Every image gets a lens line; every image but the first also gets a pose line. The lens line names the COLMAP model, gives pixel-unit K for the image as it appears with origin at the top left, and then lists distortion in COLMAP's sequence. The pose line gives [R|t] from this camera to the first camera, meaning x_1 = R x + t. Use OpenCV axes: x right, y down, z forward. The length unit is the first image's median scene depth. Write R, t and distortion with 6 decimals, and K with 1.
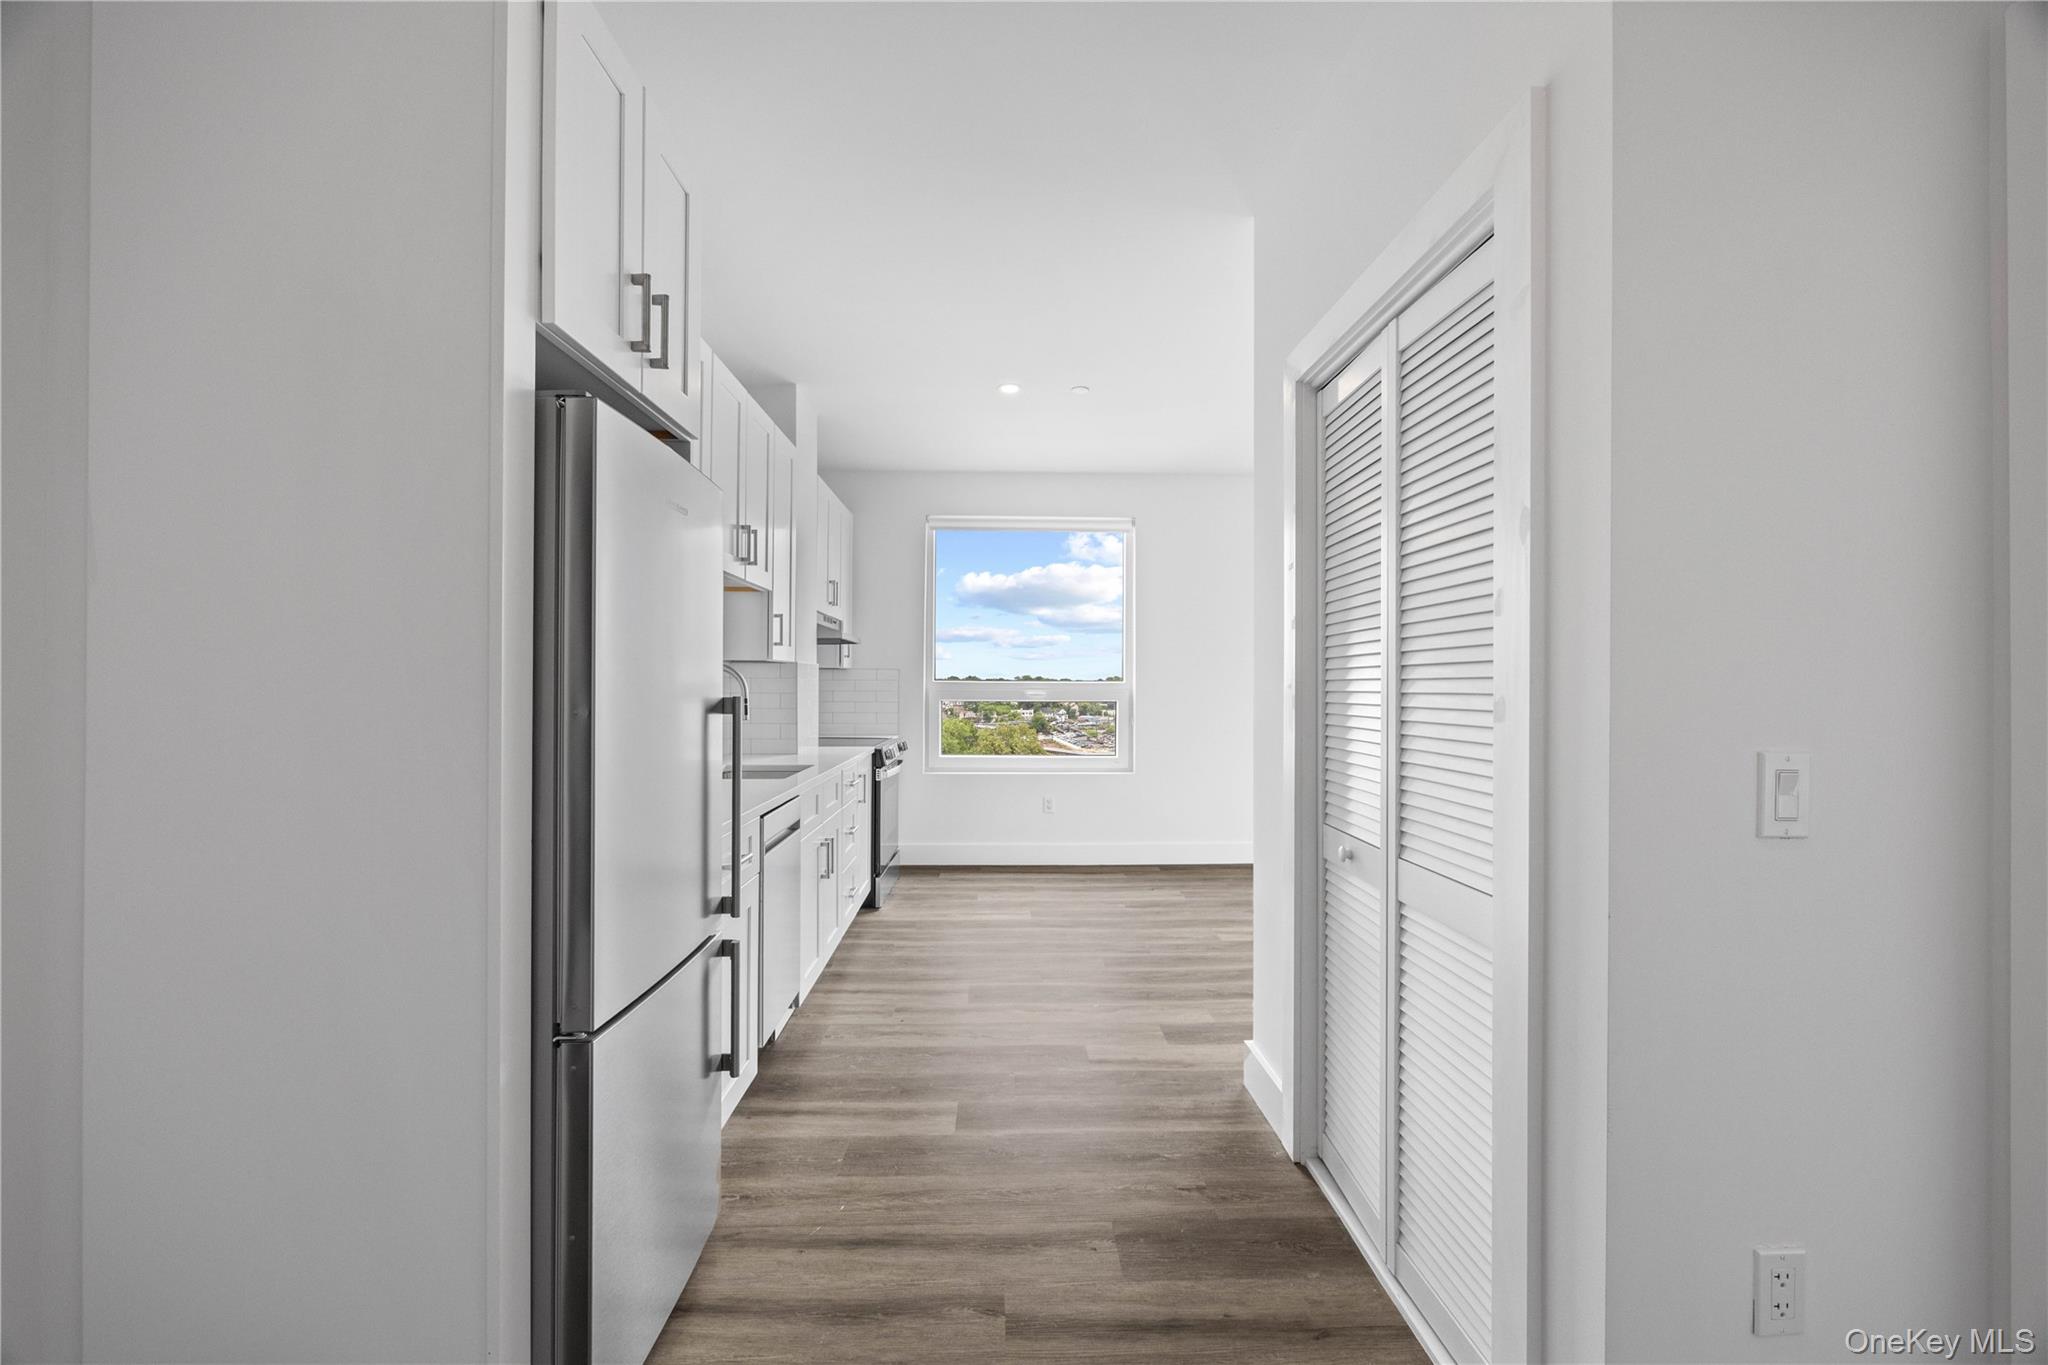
lens RADIAL K [[787.8, 0, 1013.9], [0, 787.8, 678.1], [0, 0, 1]] dist [-0.003089, 0.000463]
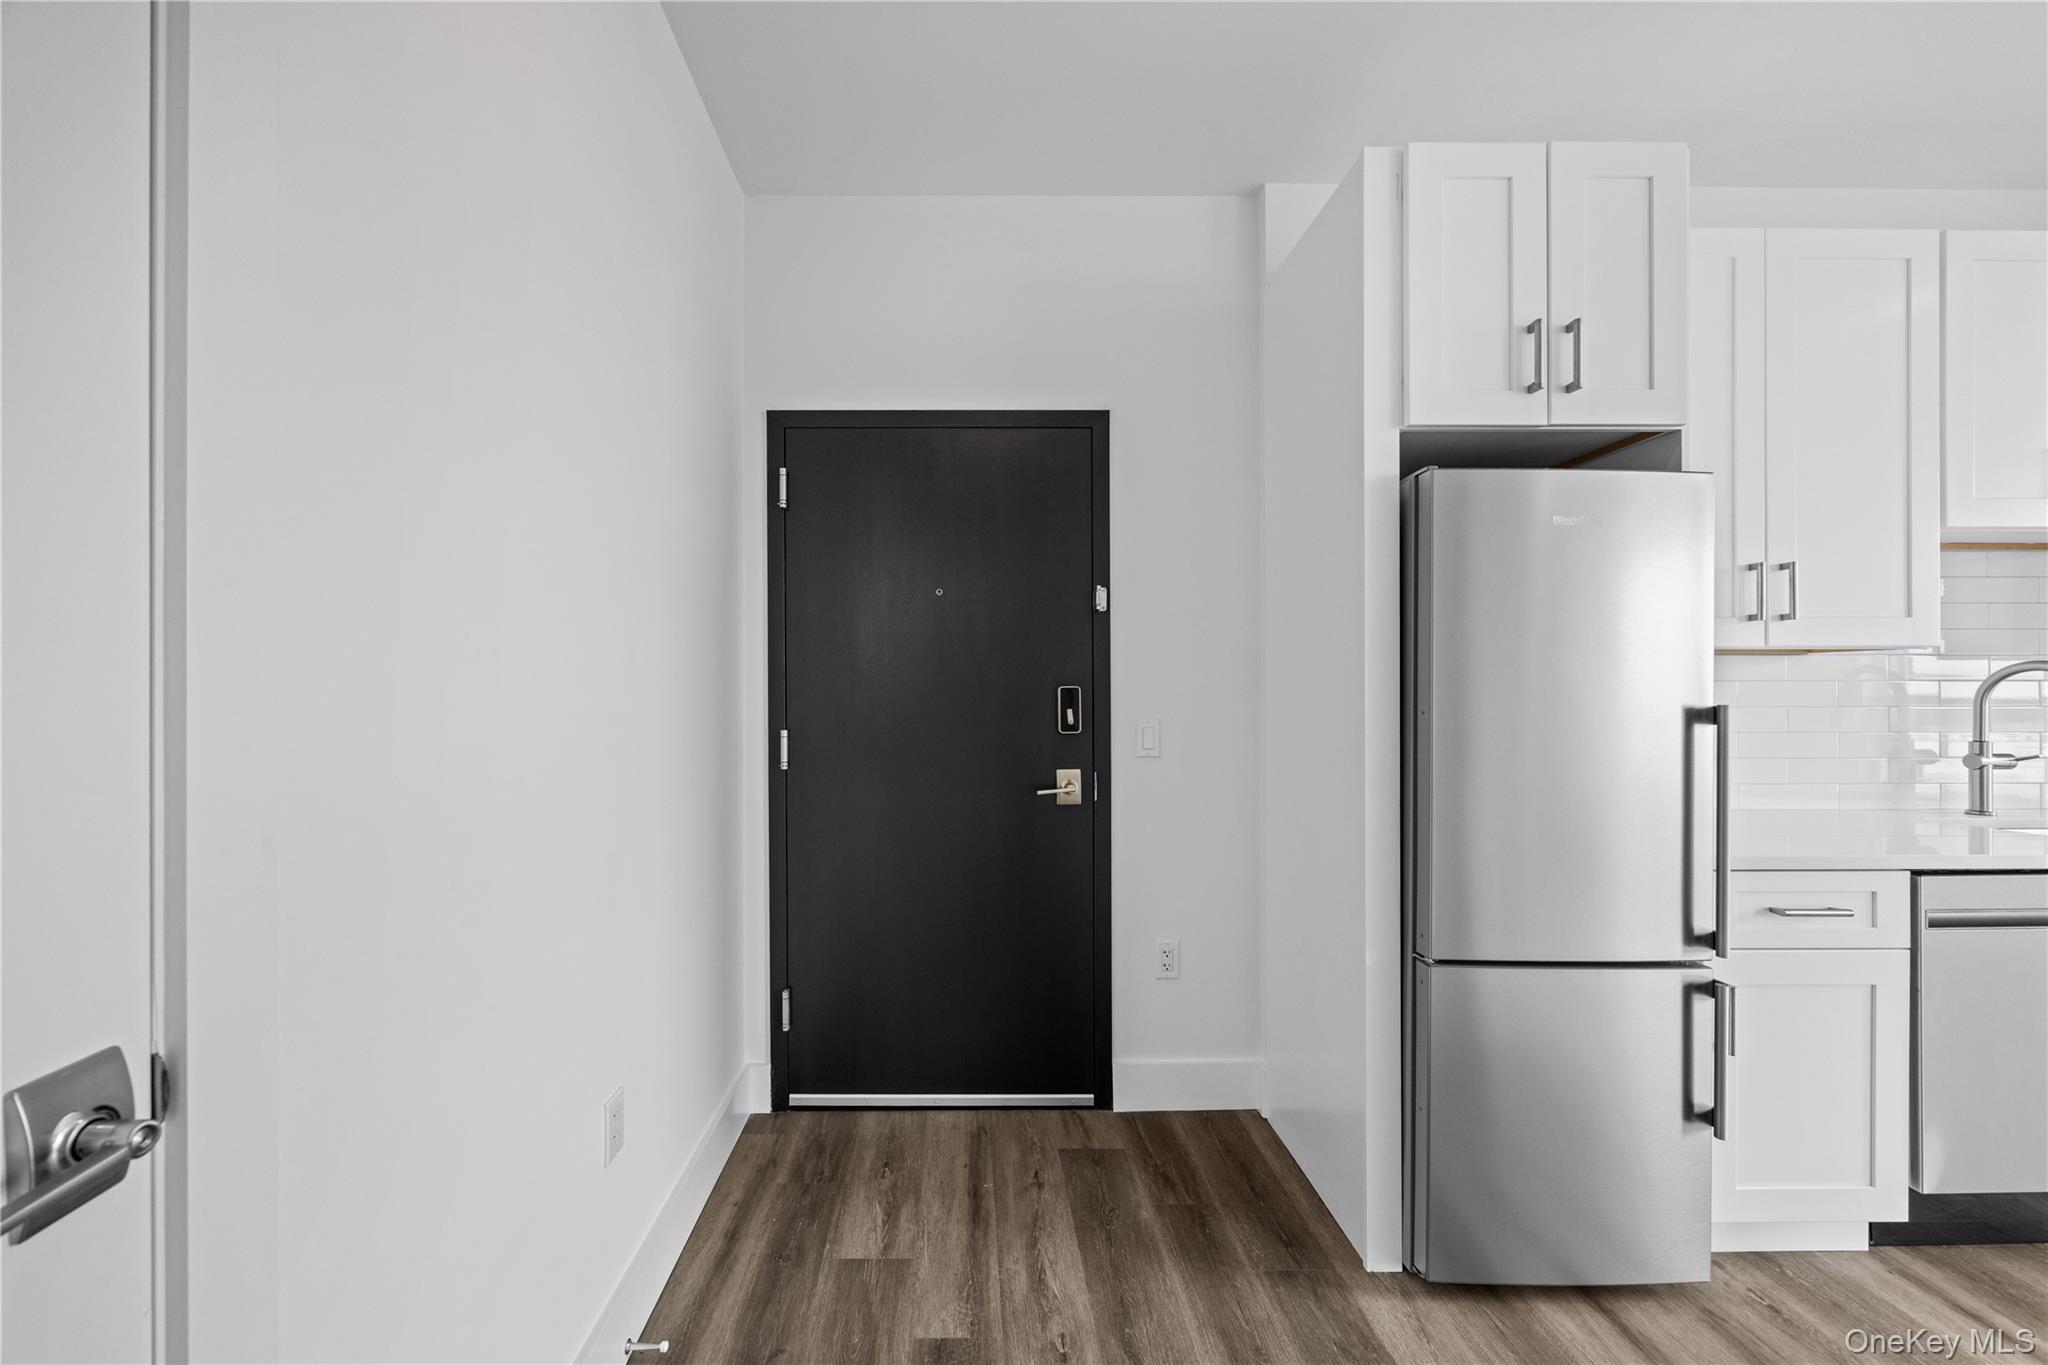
lens RADIAL K [[787.8, 0, 1012.5], [0, 787.8, 690.1], [0, 0, 1]] dist [-0.003089, 0.000463]
pose [[-0.001987, 0.006146, -0.999979, 0.276147], [0.010041, 0.999931, 0.006126, -0.004122], [0.999948, -0.010029, -0.002048, 0.115181]]
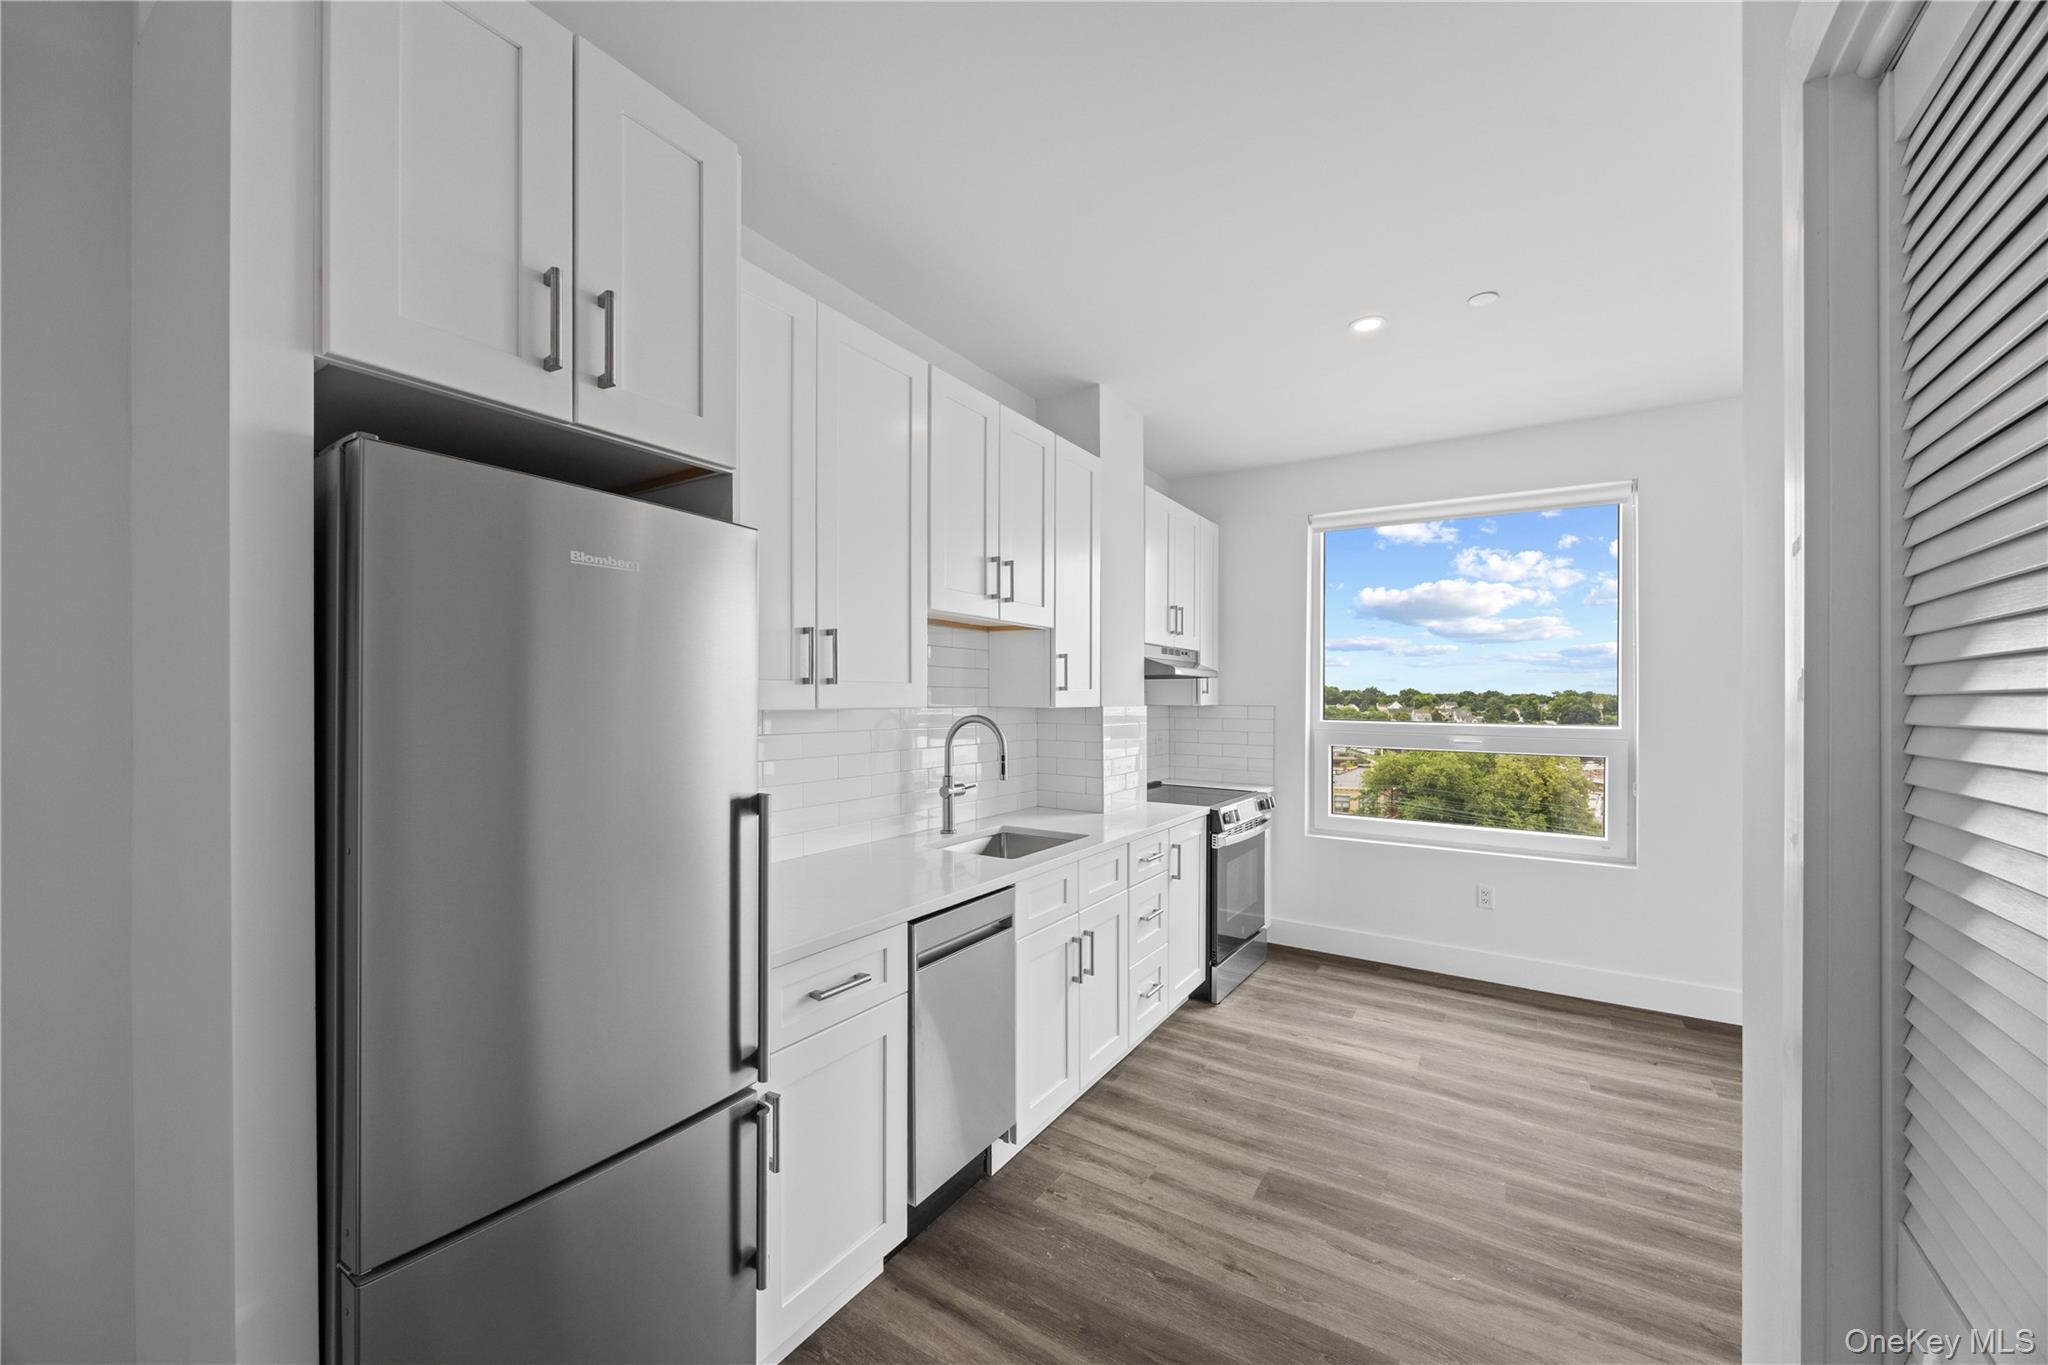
lens RADIAL K [[787.8, 0, 1013.0], [0, 787.8, 693.5], [0, 0, 1]] dist [-0.003089, 0.000463]
pose [[0.825231, 0.000837, -0.564795, 0.151057], [-0.000424, 1.000000, 0.000864, -0.040472], [0.564796, -0.000473, 0.825231, 0.266966]]
